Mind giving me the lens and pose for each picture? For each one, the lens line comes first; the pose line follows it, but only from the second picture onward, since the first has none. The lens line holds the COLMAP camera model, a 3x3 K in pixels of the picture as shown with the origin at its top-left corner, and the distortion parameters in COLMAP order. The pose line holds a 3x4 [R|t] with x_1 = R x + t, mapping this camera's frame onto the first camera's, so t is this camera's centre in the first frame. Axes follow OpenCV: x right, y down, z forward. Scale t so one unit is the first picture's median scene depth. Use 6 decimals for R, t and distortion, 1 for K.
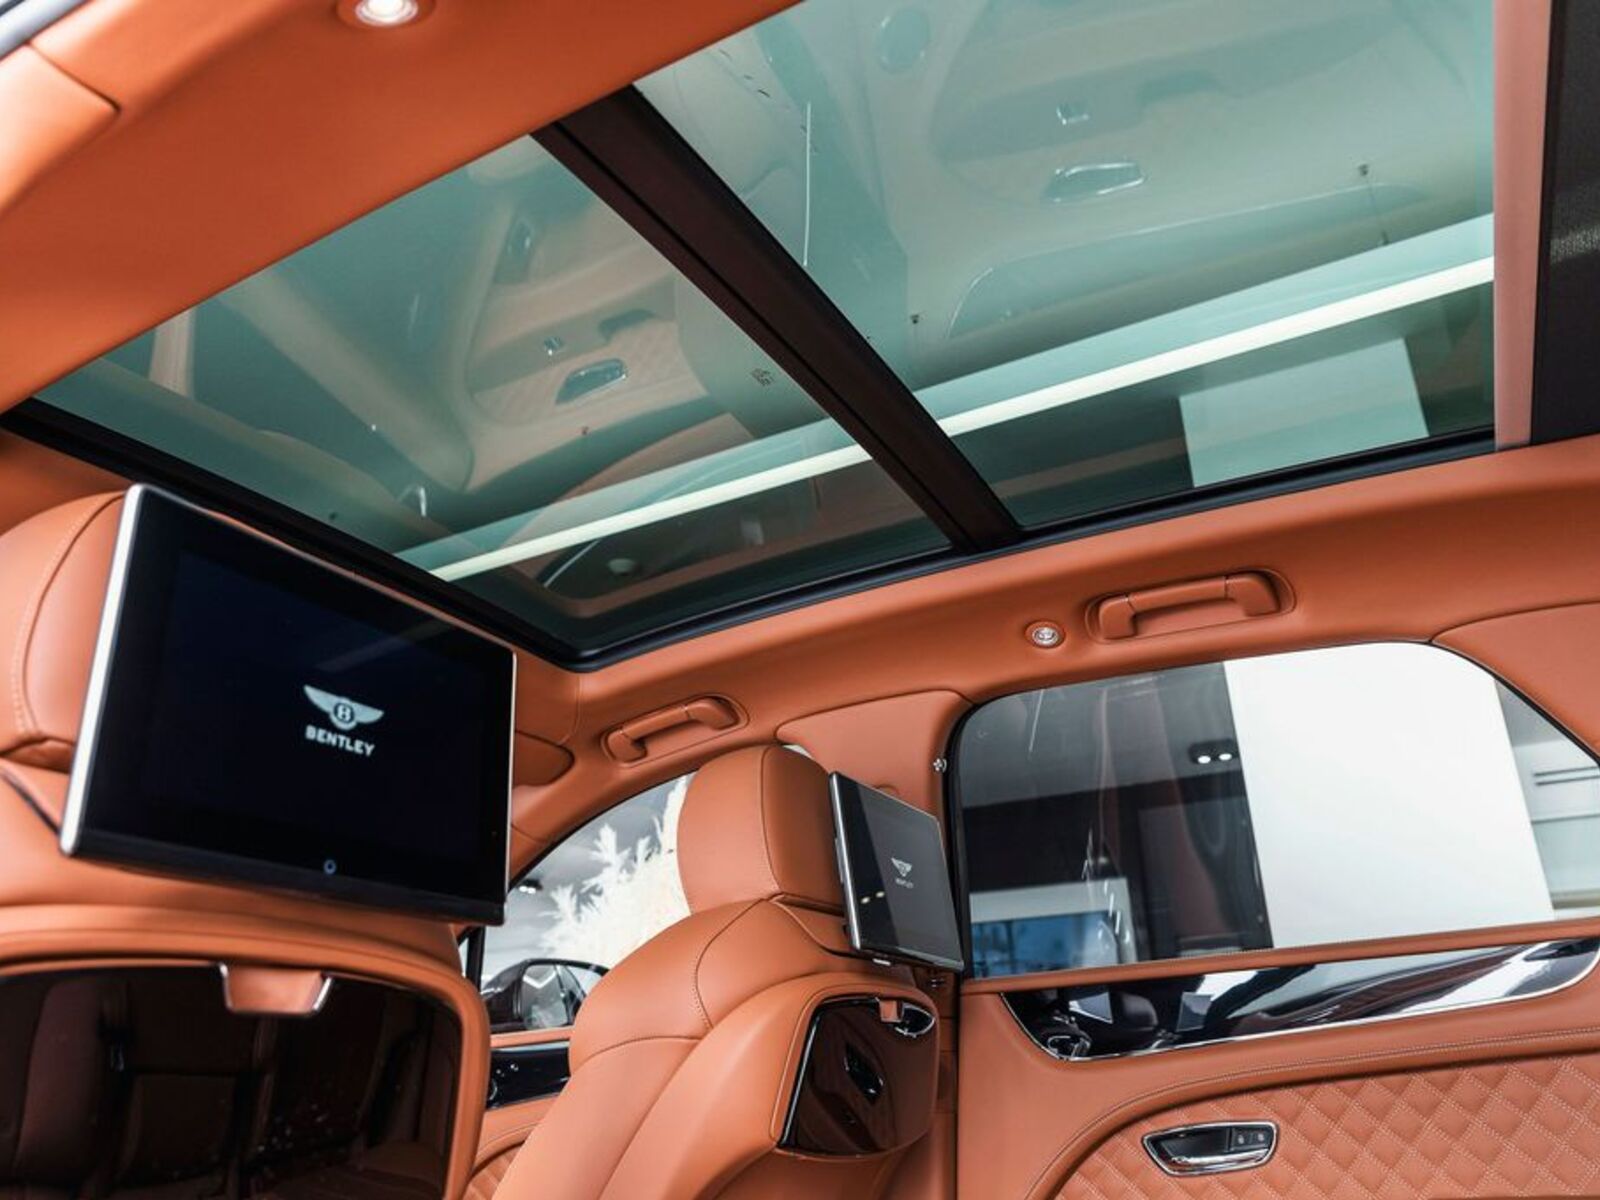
lens RADIAL K [[1190.4, 0, 800.0], [0, 1190.4, 600.0], [0, 0, 1]] dist [0.000436, -0.001991]
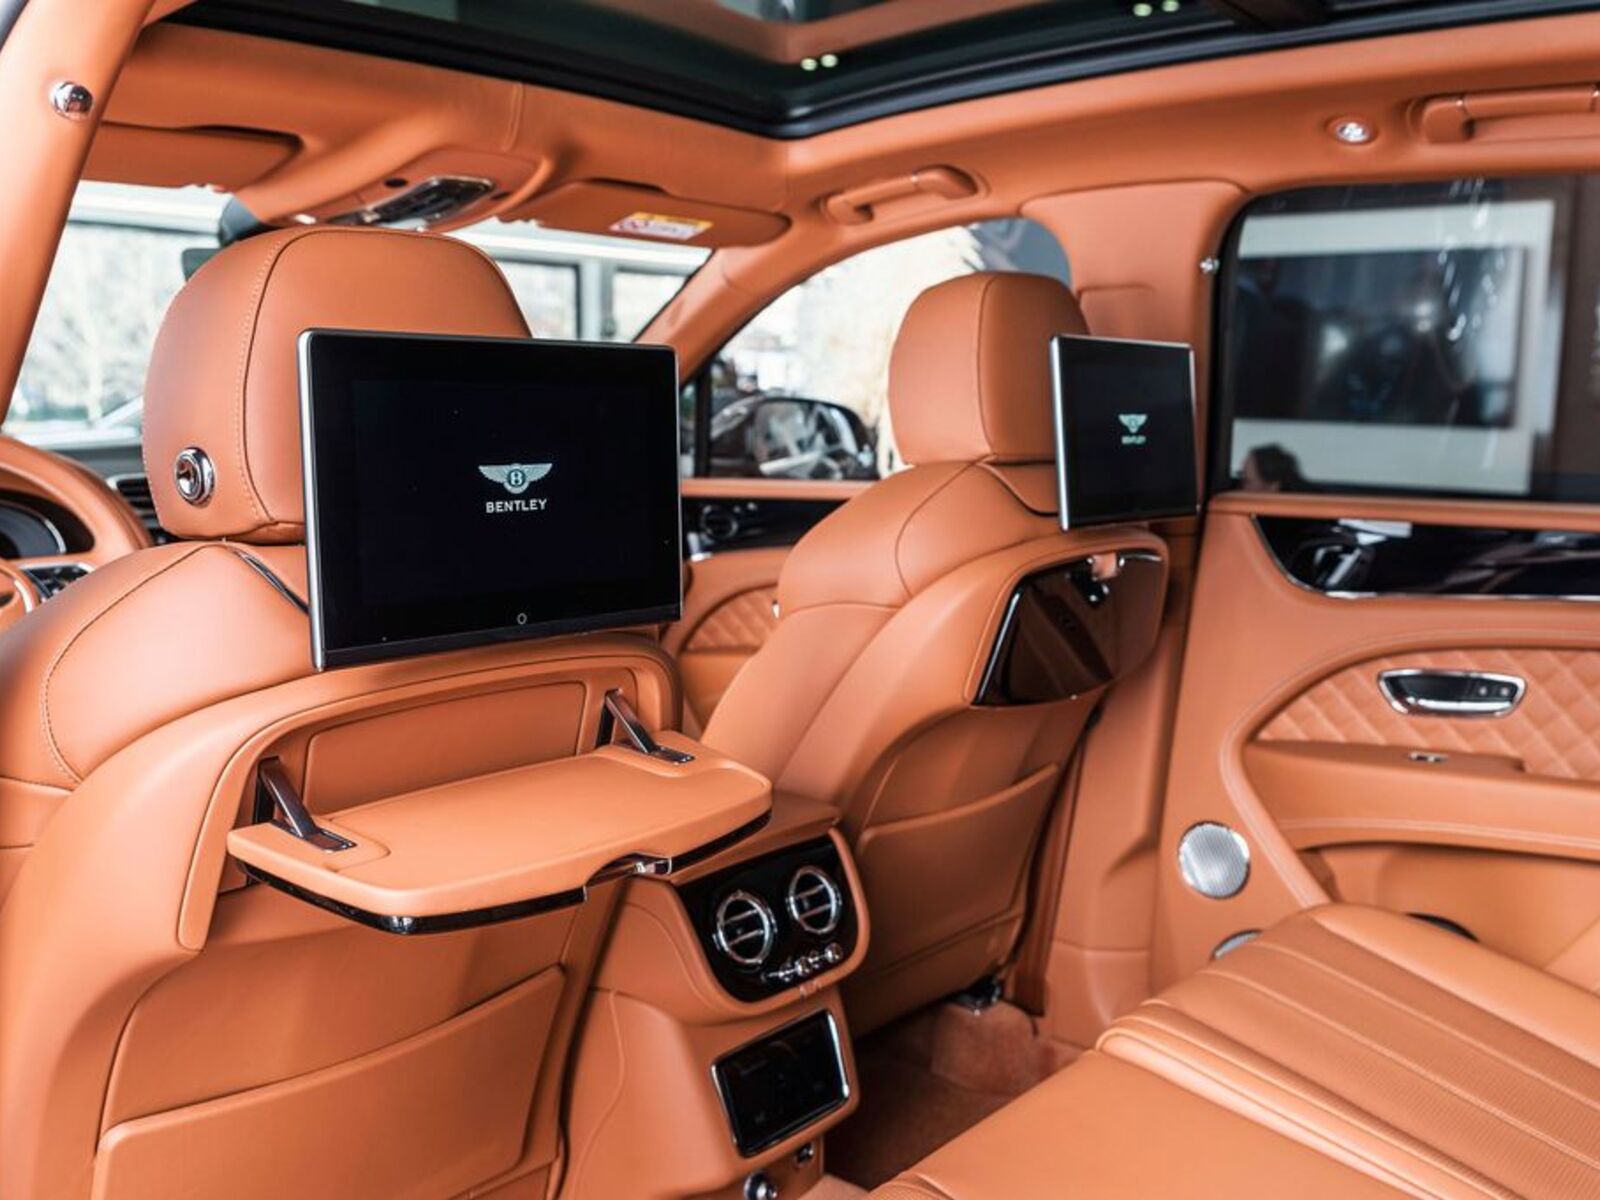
lens RADIAL K [[1480.5, 0, 800.0], [0, 1480.5, 600.0], [0, 0, 1]] dist [-0.008573, -0.021203]
pose [[0.977004, 0.071304, -0.200944, 0.074747], [0.041379, 0.861100, 0.506749, -0.242433], [0.209166, -0.503410, 0.838348, -0.066967]]
